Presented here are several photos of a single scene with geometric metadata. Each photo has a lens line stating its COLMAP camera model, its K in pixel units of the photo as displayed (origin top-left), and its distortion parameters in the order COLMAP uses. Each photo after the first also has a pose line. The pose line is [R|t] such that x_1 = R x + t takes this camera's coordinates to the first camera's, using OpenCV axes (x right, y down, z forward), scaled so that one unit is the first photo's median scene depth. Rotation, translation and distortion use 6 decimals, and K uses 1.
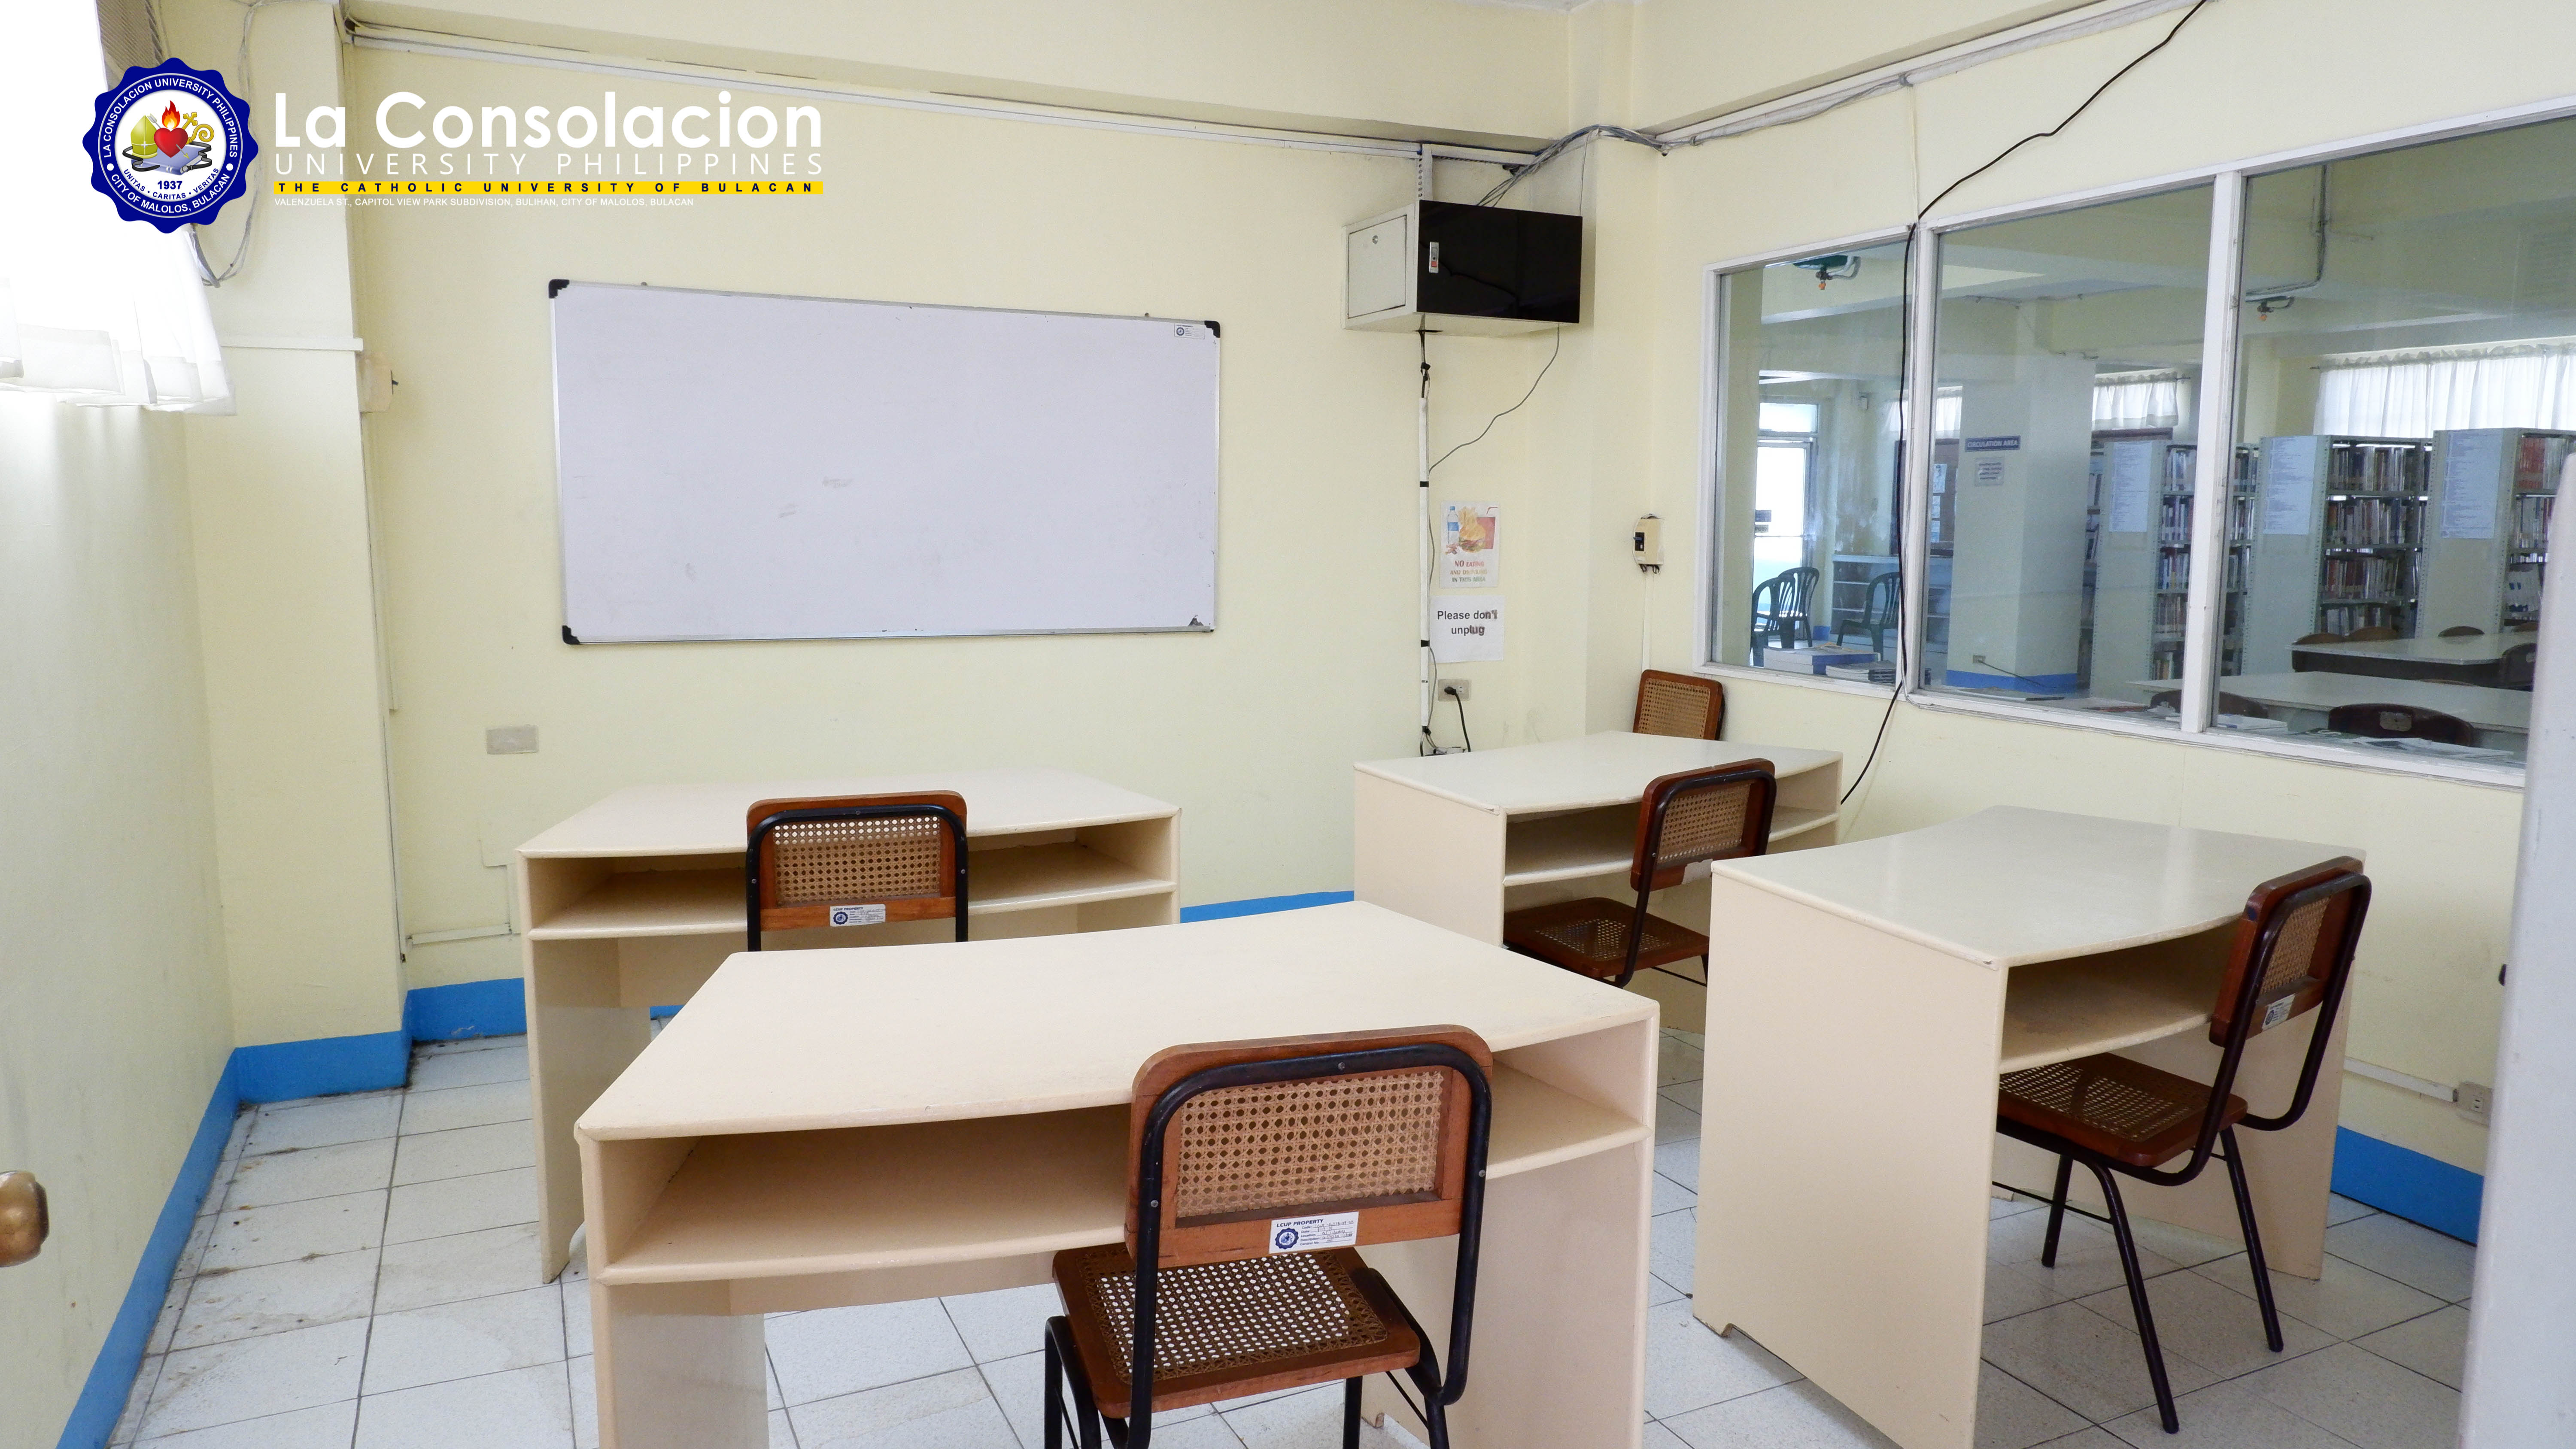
lens RADIAL K [[1671.9, 0, 1288.0], [0, 1671.9, 724.5], [0, 0, 1]] dist [-0.017161, 0.001268]
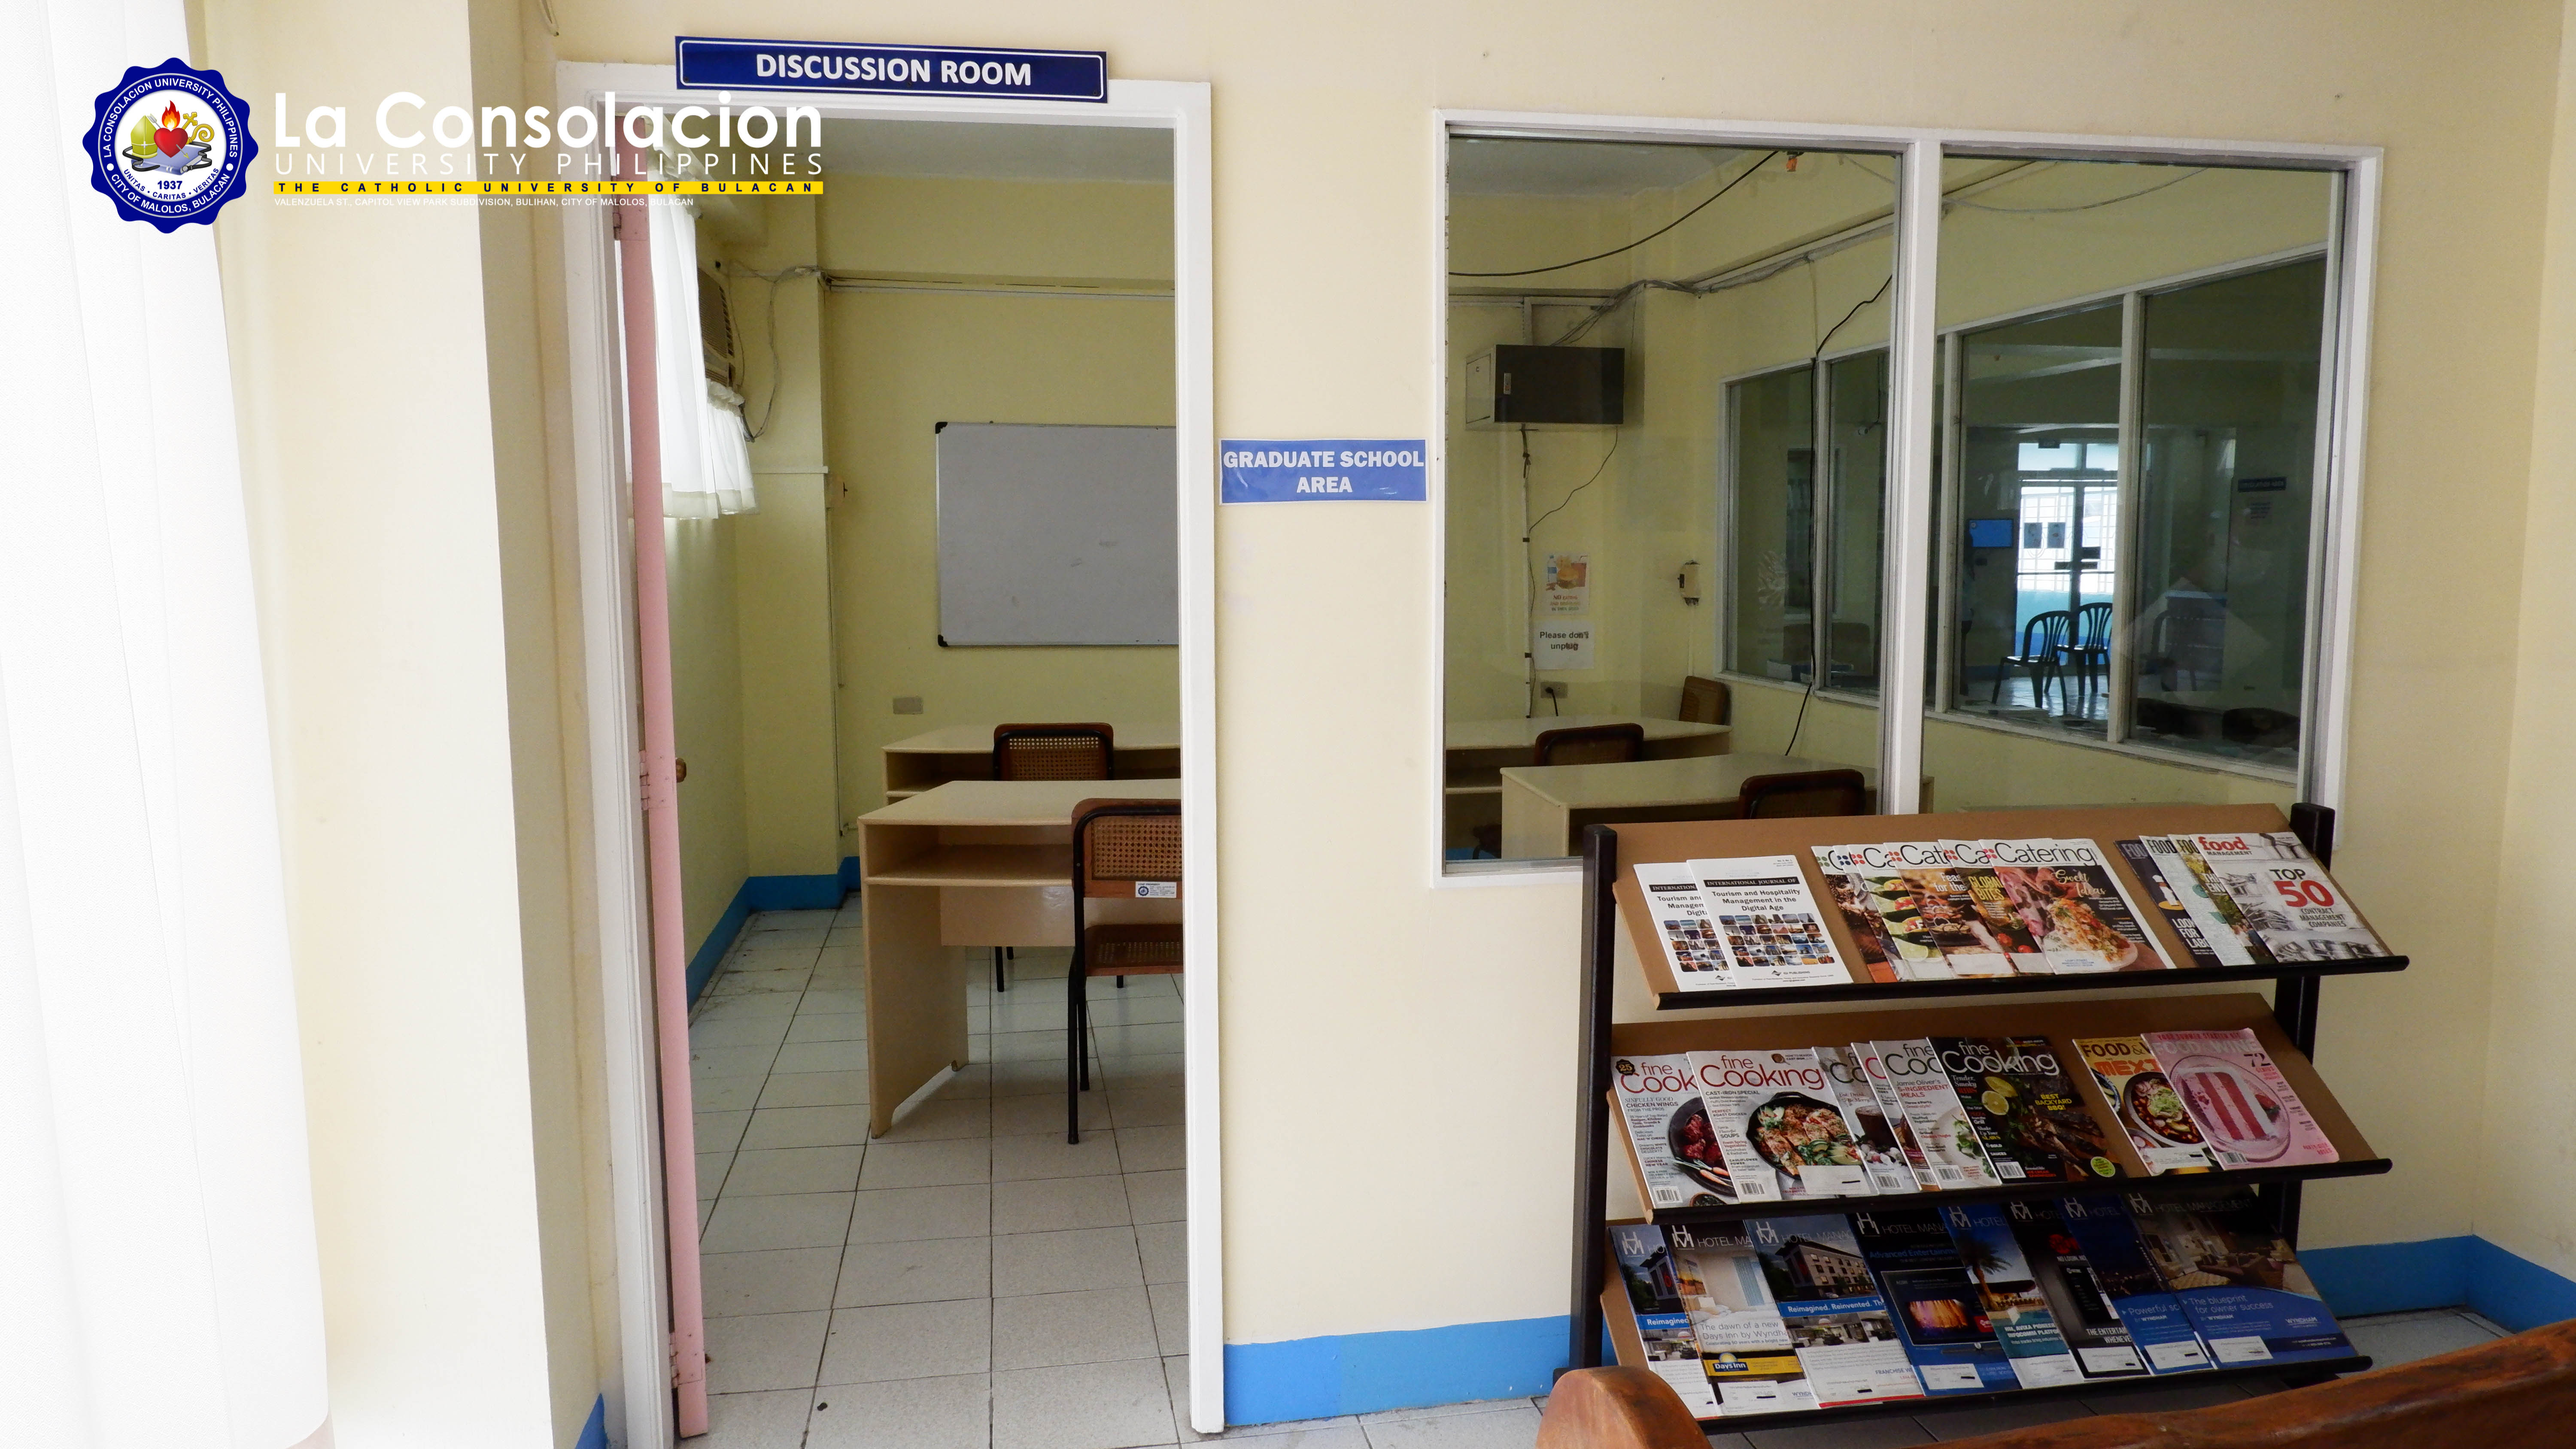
lens RADIAL K [[1671.9, 0, 1288.0], [0, 1671.9, 724.5], [0, 0, 1]] dist [-0.017161, 0.001268]
pose [[0.964754, 0.020227, -0.262375, 0.291013], [-0.025609, 0.999526, -0.017110, 0.042424], [0.261904, 0.023226, 0.964814, -0.431385]]
